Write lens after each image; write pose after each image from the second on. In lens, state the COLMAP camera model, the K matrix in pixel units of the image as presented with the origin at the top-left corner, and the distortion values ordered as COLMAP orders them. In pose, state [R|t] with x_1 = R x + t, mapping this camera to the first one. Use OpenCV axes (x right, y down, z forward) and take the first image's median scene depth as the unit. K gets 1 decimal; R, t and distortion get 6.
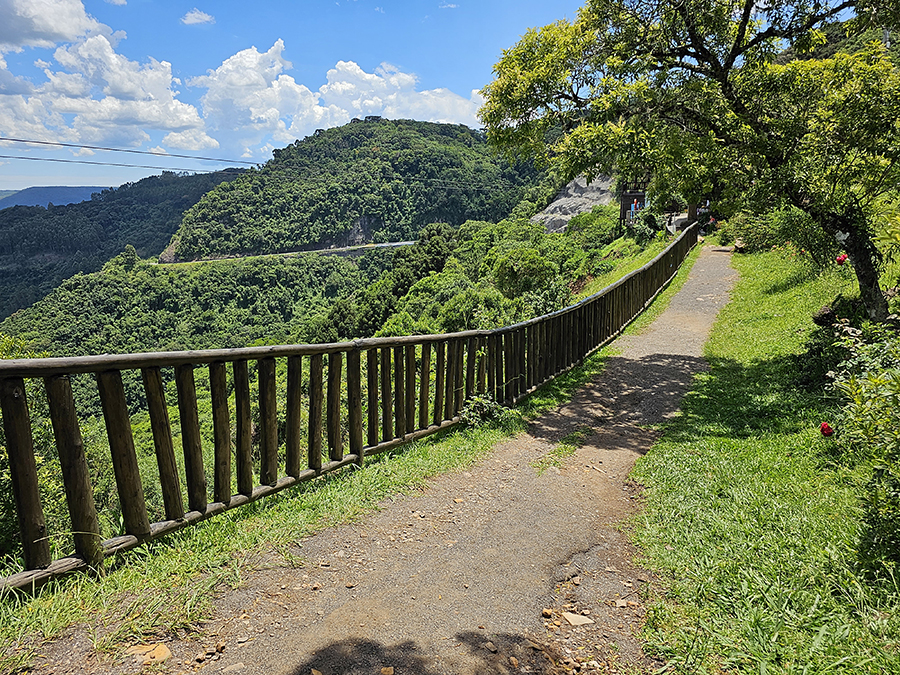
lens RADIAL K [[585.3, 0, 443.2], [0, 585.3, 342.4], [0, 0, 1]] dist [0.023131, -0.025343]
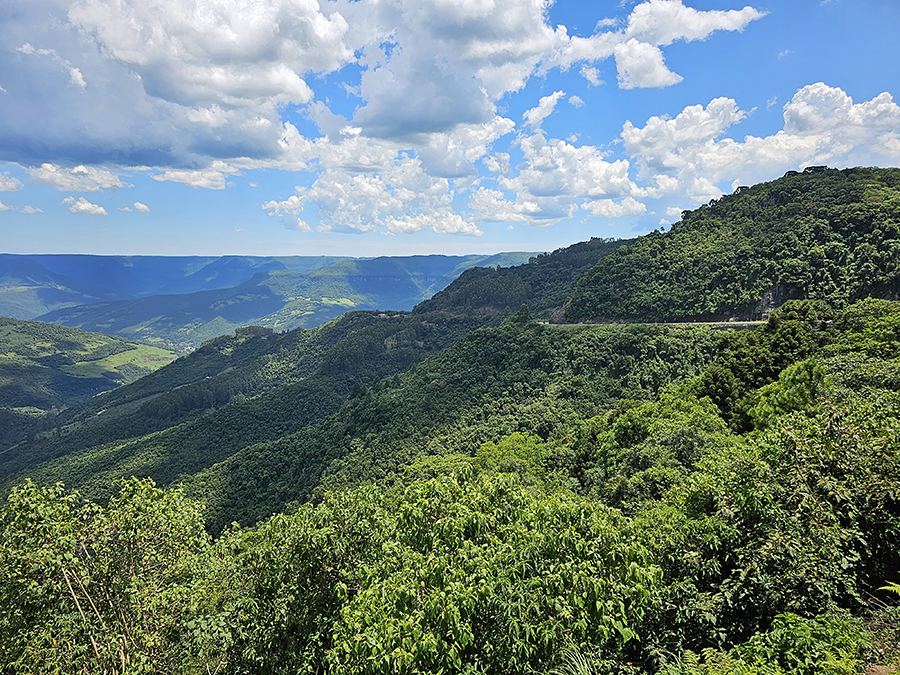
lens RADIAL K [[585.3, 0, 451.4], [0, 585.3, 328.9], [0, 0, 1]] dist [0.023131, -0.025343]
pose [[0.768573, 0.084956, -0.634096, 0.036841], [-0.166356, 0.983588, -0.069856, -0.024650], [0.617755, 0.159175, 0.770093, 0.106942]]
